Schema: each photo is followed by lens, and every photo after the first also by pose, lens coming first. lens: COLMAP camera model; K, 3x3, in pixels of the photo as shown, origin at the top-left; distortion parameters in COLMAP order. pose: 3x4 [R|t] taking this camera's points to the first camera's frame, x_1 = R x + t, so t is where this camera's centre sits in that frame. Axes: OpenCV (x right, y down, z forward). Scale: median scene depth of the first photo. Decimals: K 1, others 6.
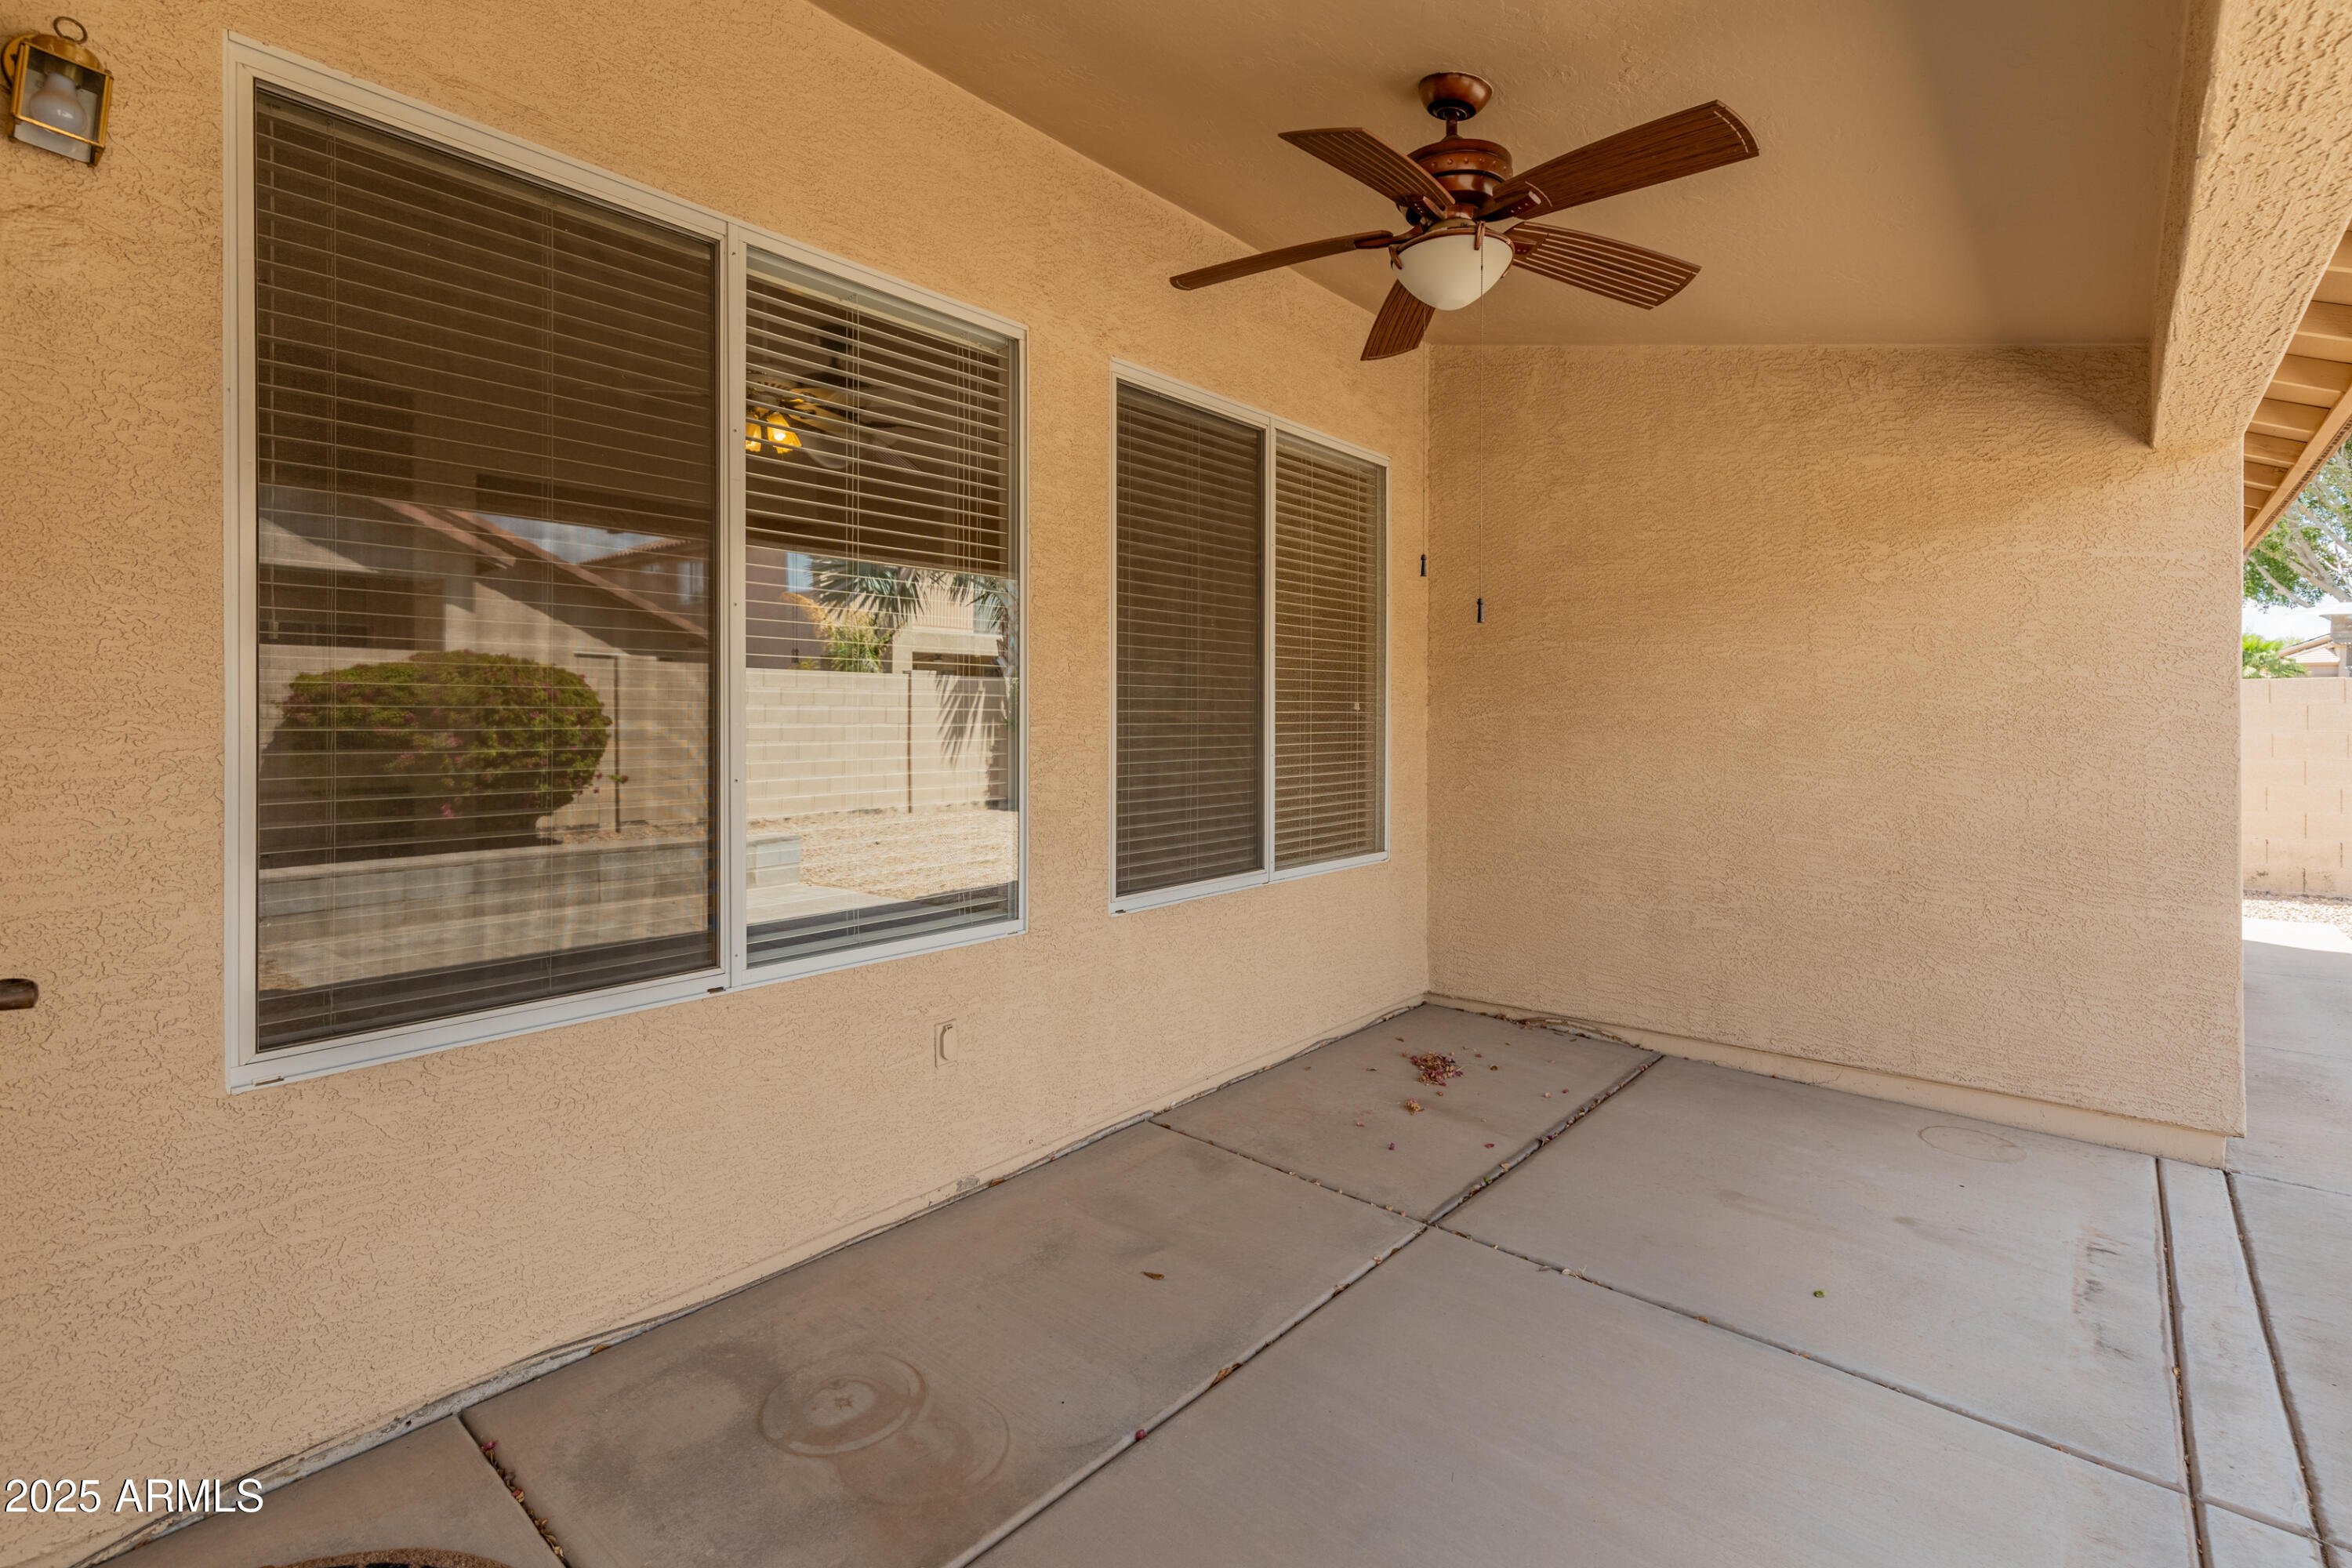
lens RADIAL K [[1100.3, 0, 1202.5], [0, 1100.3, 718.9], [0, 0, 1]] dist [0.010241, -0.002561]
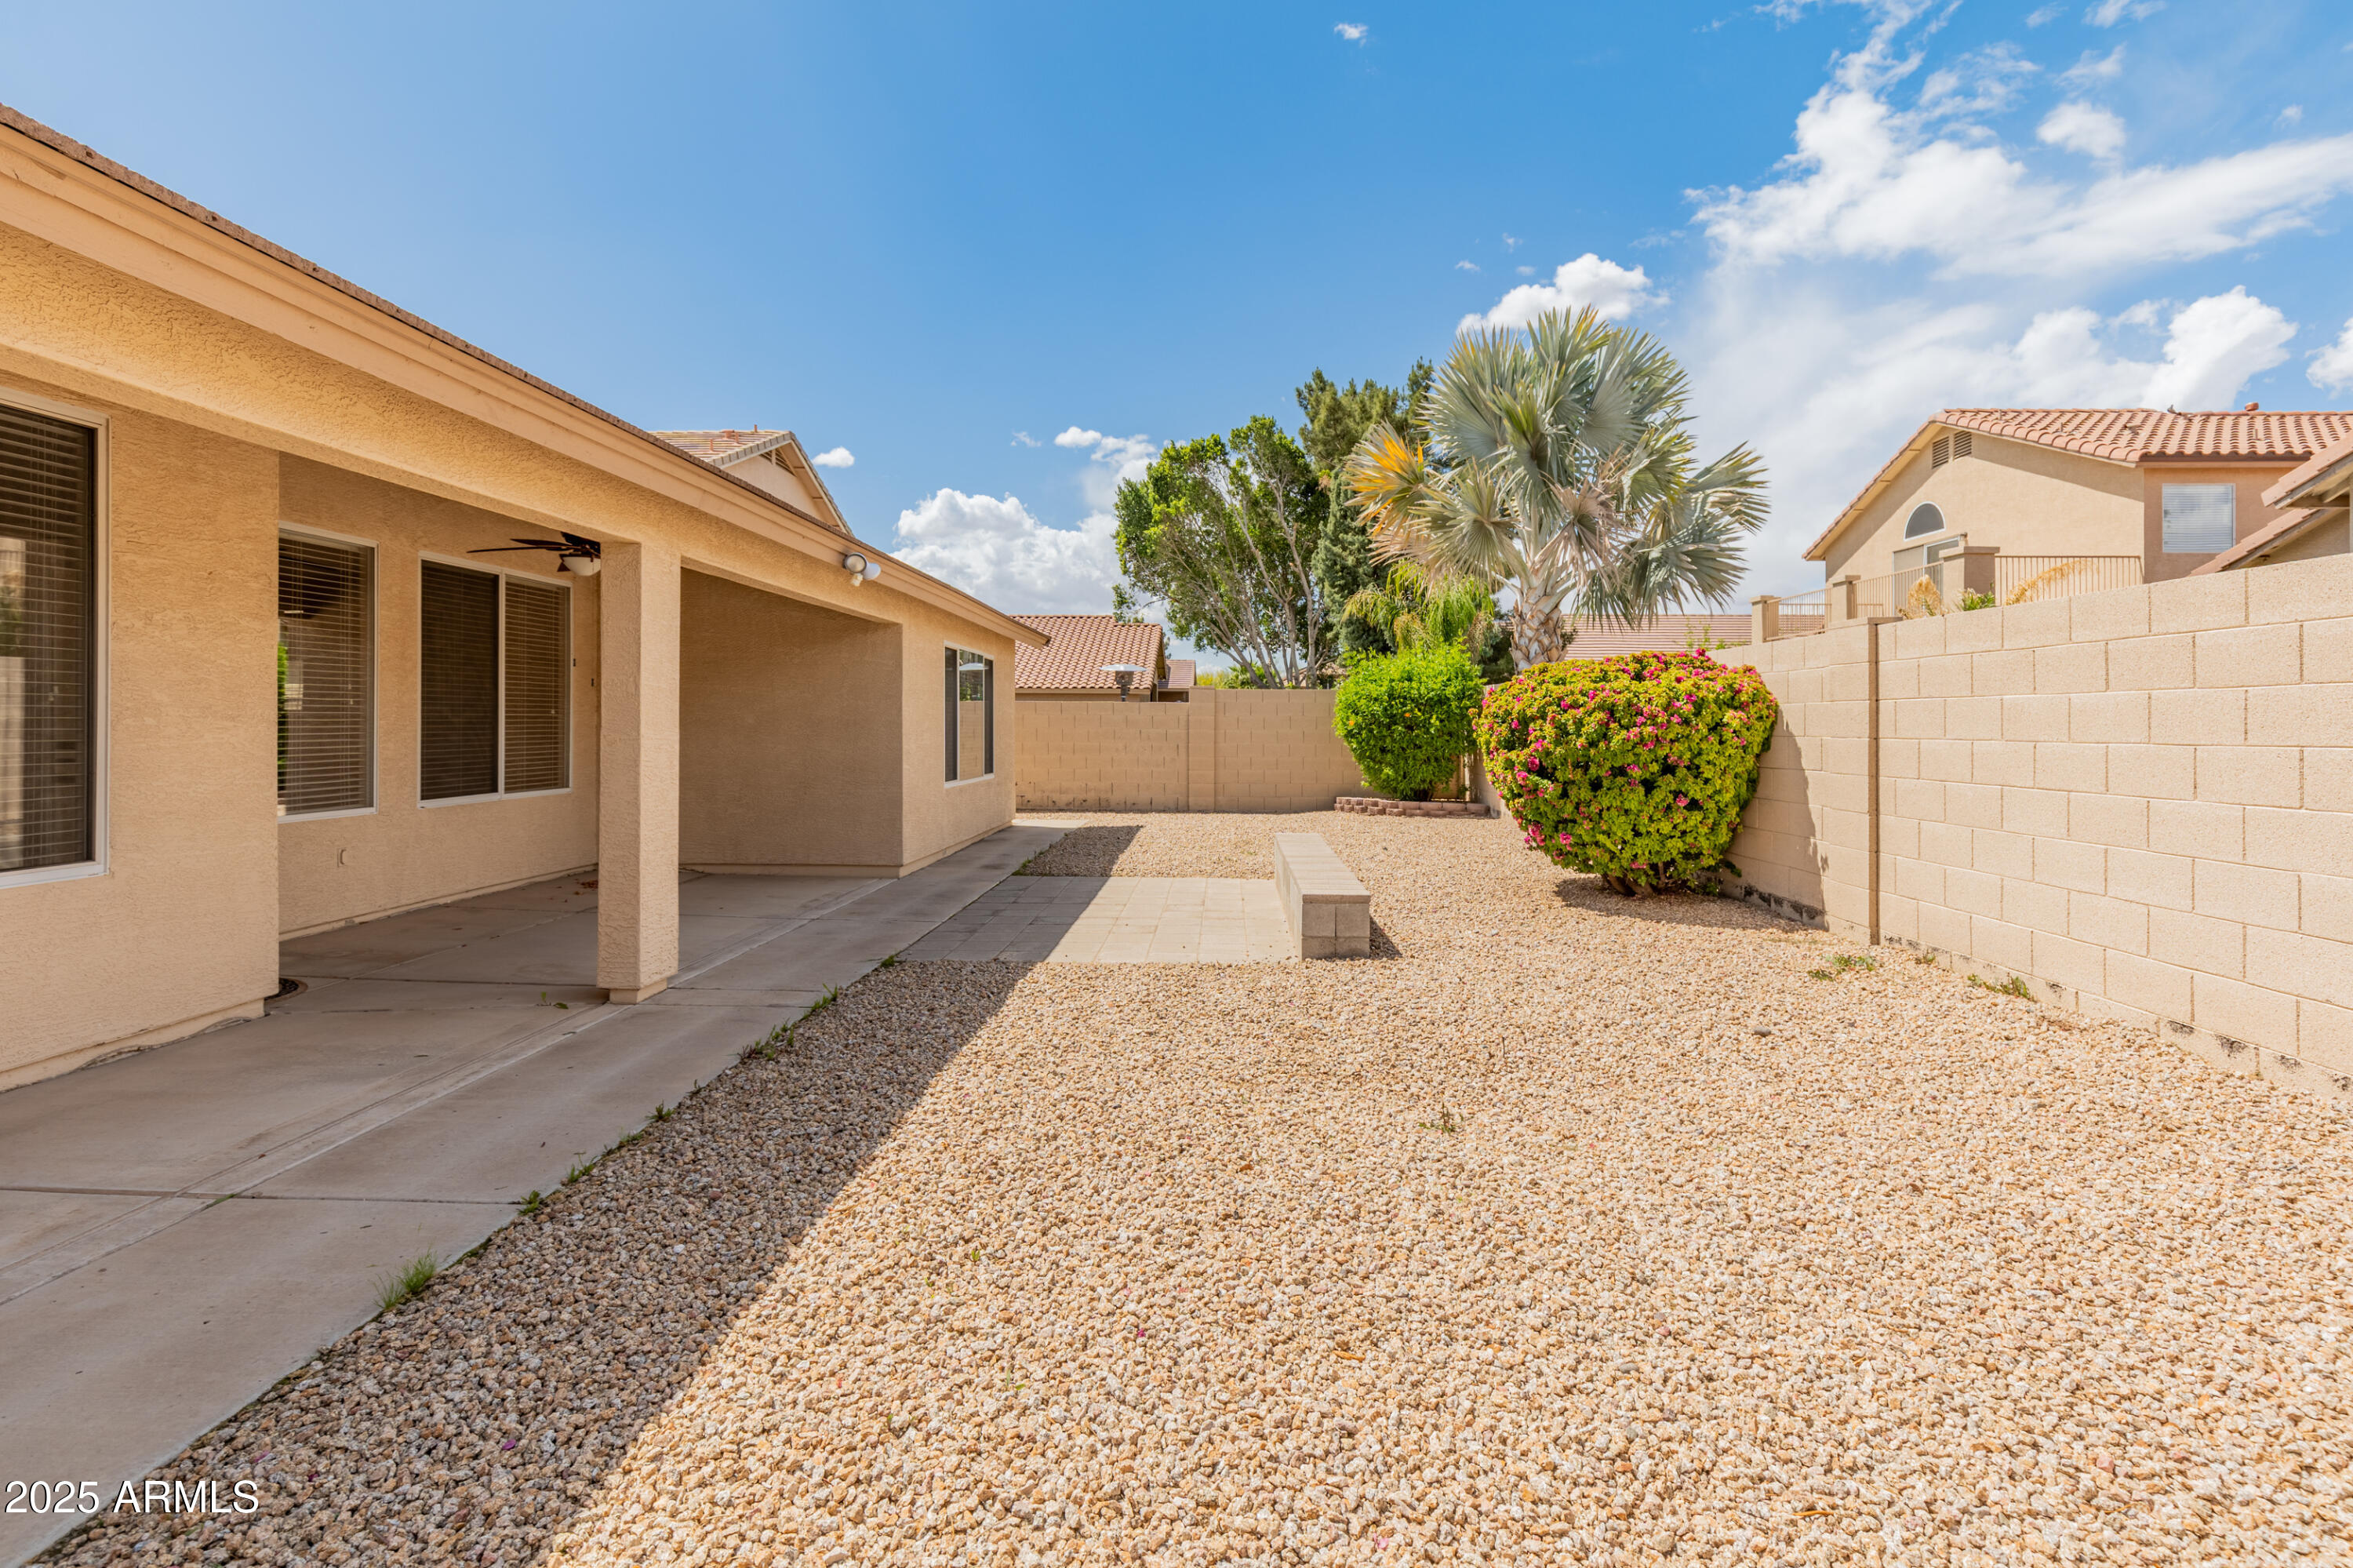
lens RADIAL K [[1100.8, 0, 1197.0], [0, 1100.8, 736.4], [0, 0, 1]] dist [0.010241, -0.002561]
pose [[0.794307, -0.003735, 0.607505, -0.170284], [-0.004258, 0.999922, 0.011716, 0.004535], [-0.607502, -0.011893, 0.794229, -1.503119]]
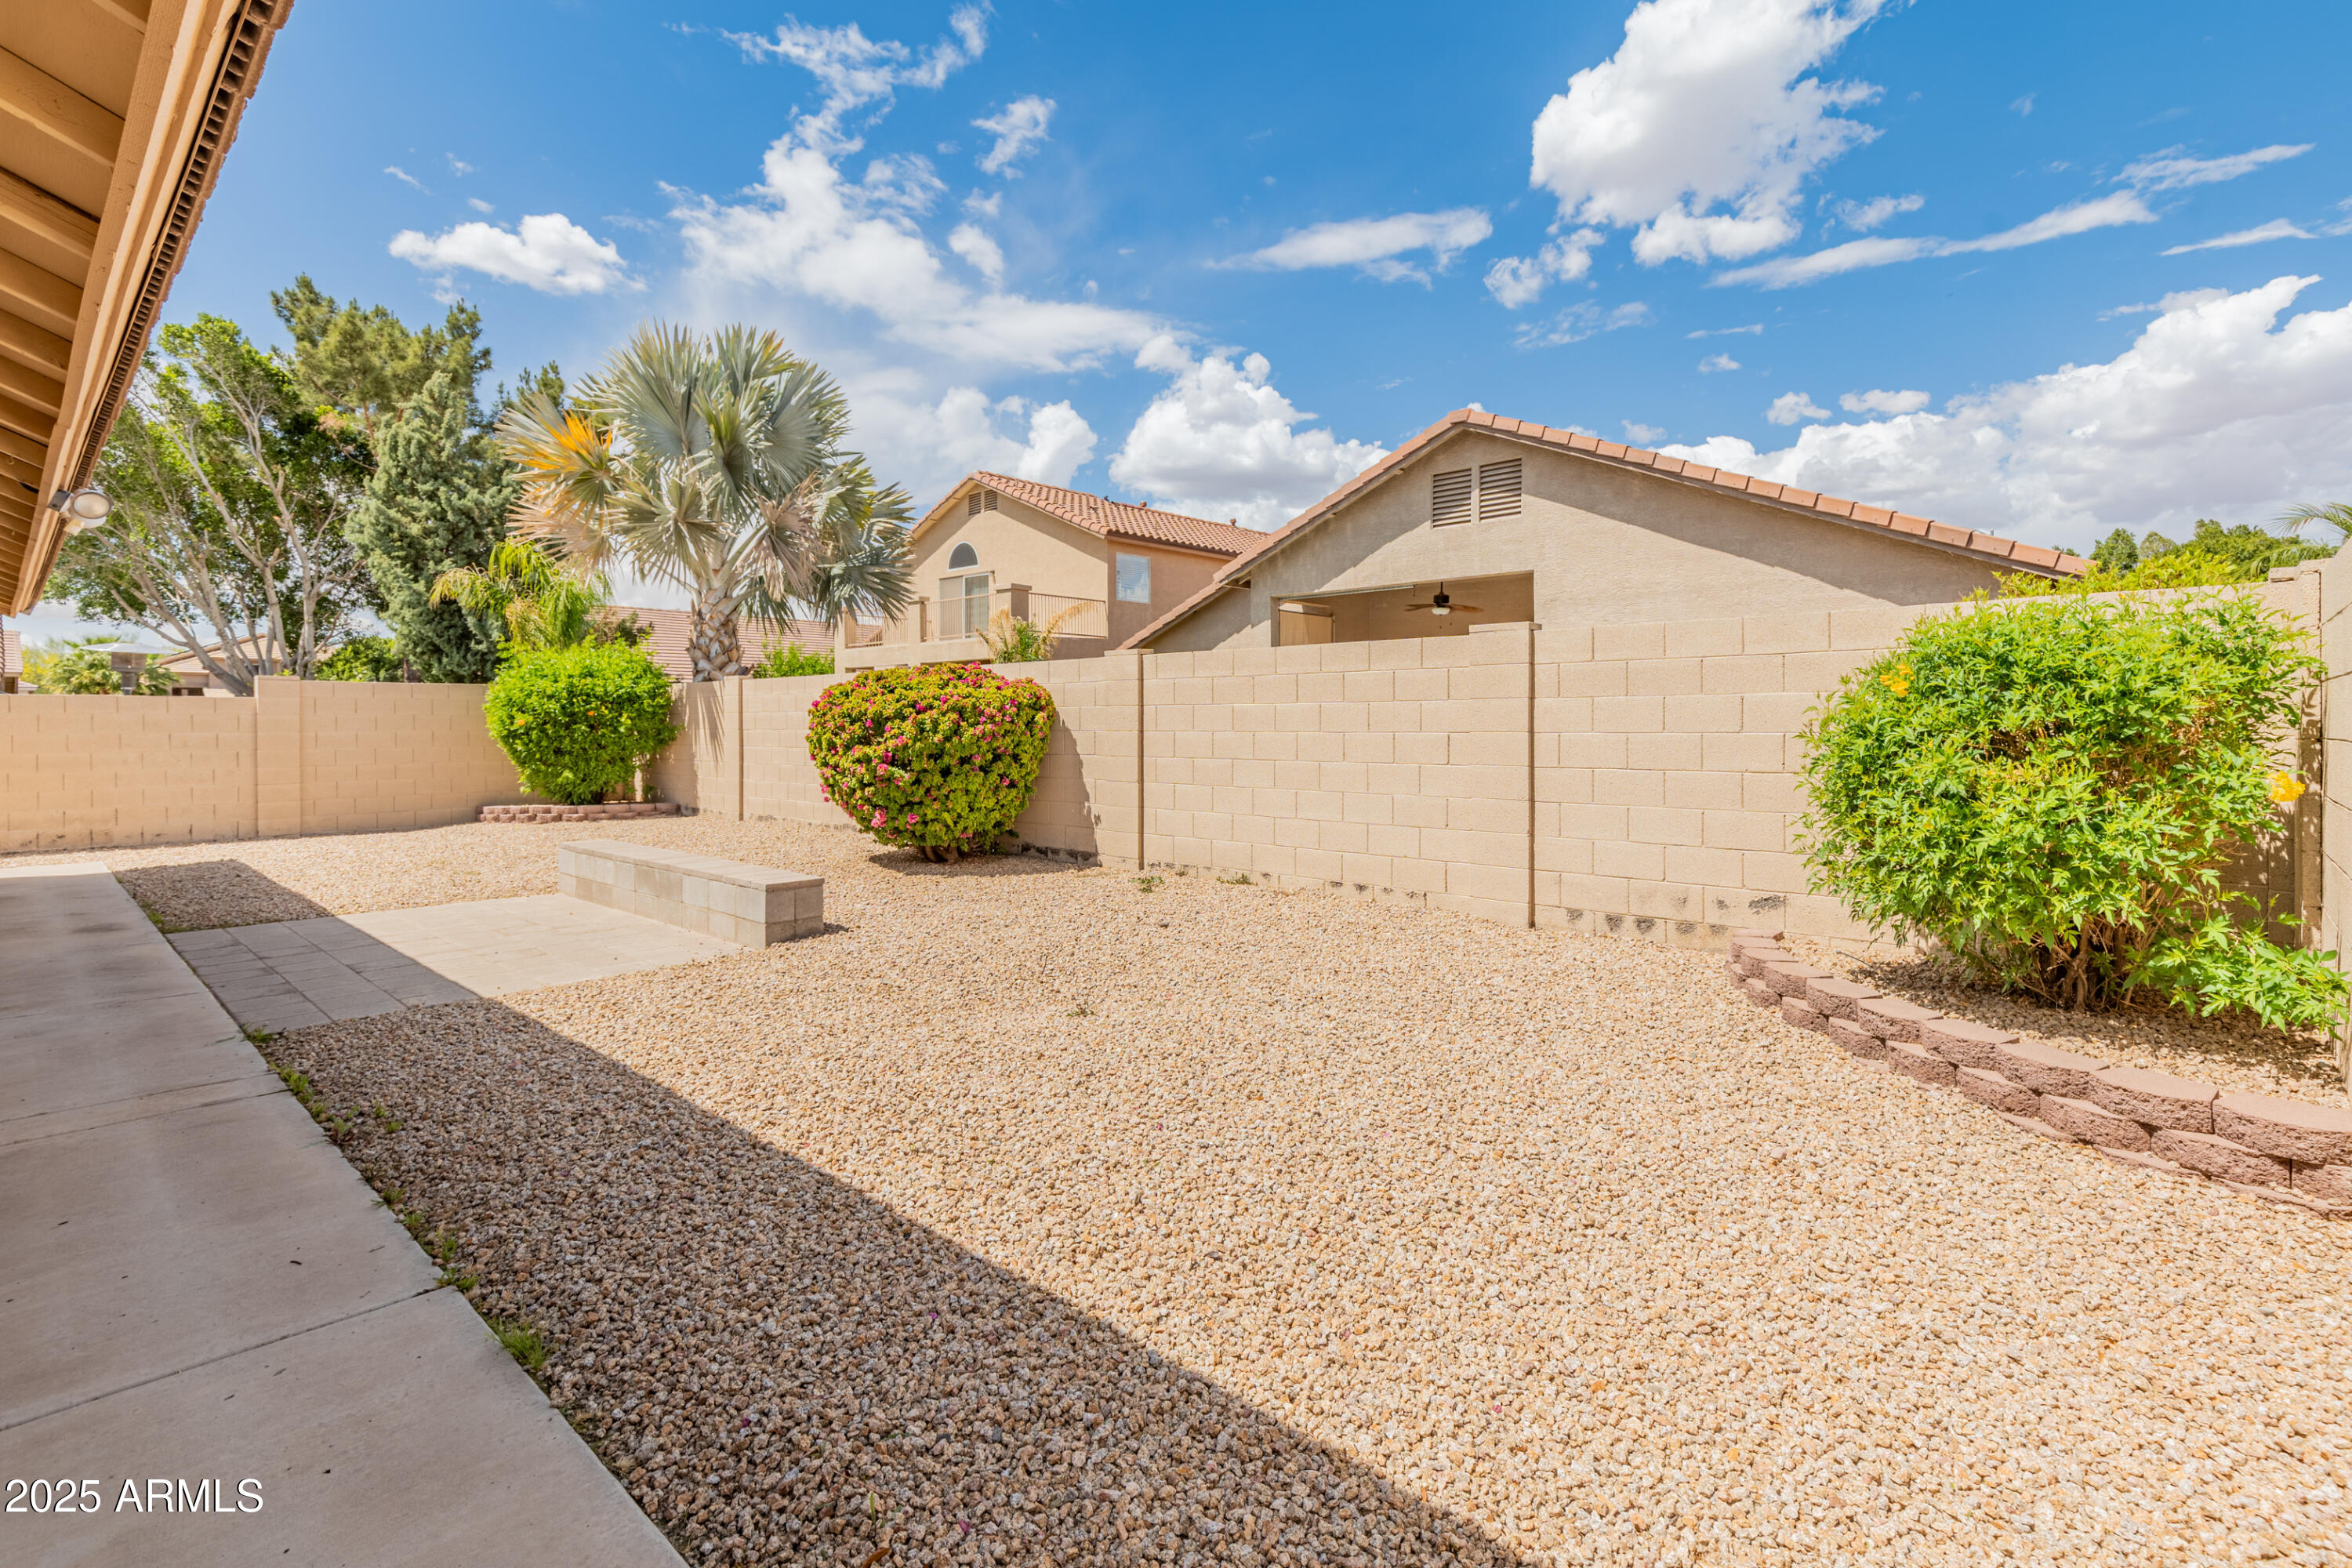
lens RADIAL K [[1100.3, 0, 1192.5], [0, 1100.3, 722.2], [0, 0, 1]] dist [0.010241, -0.002561]
pose [[0.051867, -0.002527, 0.998651, -0.758921], [0.002461, 0.999994, 0.002403, -0.002159], [-0.998651, 0.002333, 0.051873, -1.071311]]
